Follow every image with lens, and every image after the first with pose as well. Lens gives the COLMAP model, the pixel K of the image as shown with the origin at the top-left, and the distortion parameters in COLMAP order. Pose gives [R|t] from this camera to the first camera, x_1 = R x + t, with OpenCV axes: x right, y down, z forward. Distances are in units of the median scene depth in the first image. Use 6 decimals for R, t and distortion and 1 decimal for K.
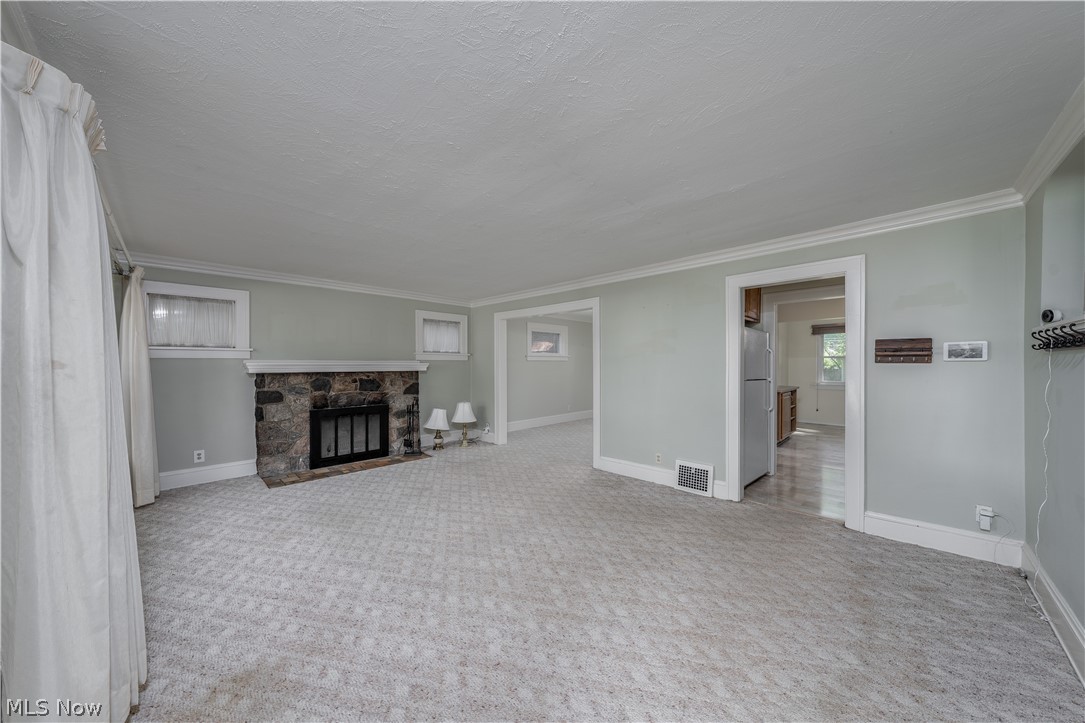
lens RADIAL K [[369.9, 0, 544.3], [0, 369.9, 368.3], [0, 0, 1]] dist [-0.001565, -0.000079]
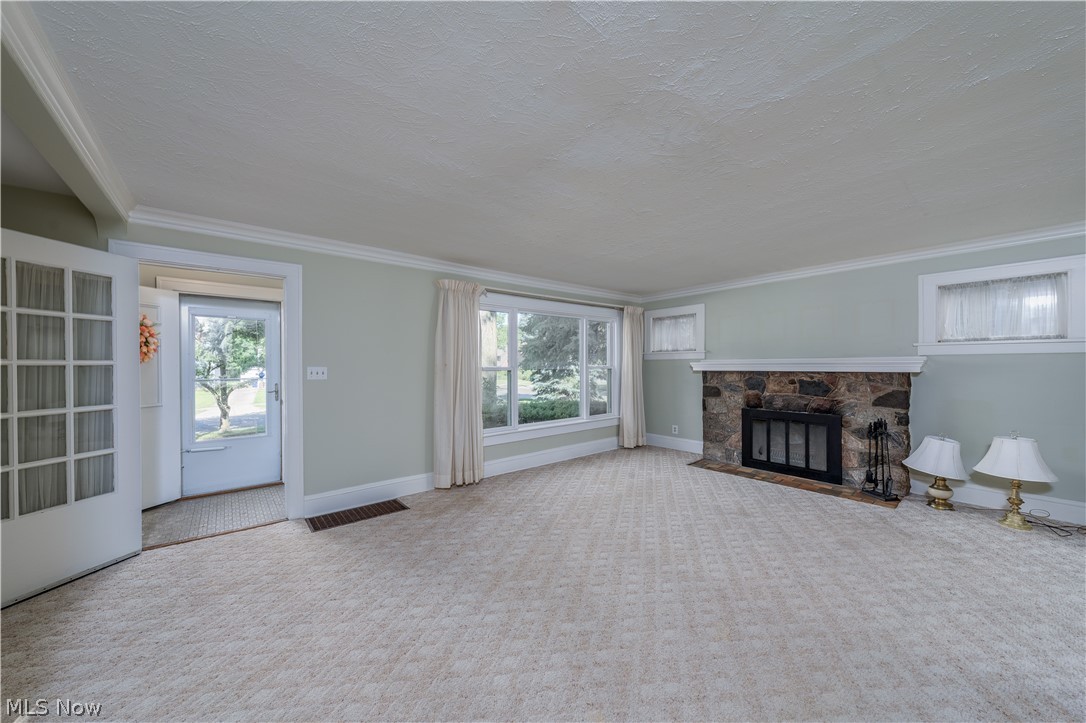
lens RADIAL K [[374.0, 0, 498.6], [0, 374.0, 365.6], [0, 0, 1]] dist [0.000123, 0.000079]
pose [[-0.156730, 0.003371, -0.987636, 0.475741], [-0.004734, 0.999980, 0.004165, -0.004847], [0.987630, 0.005328, -0.156711, 0.474231]]
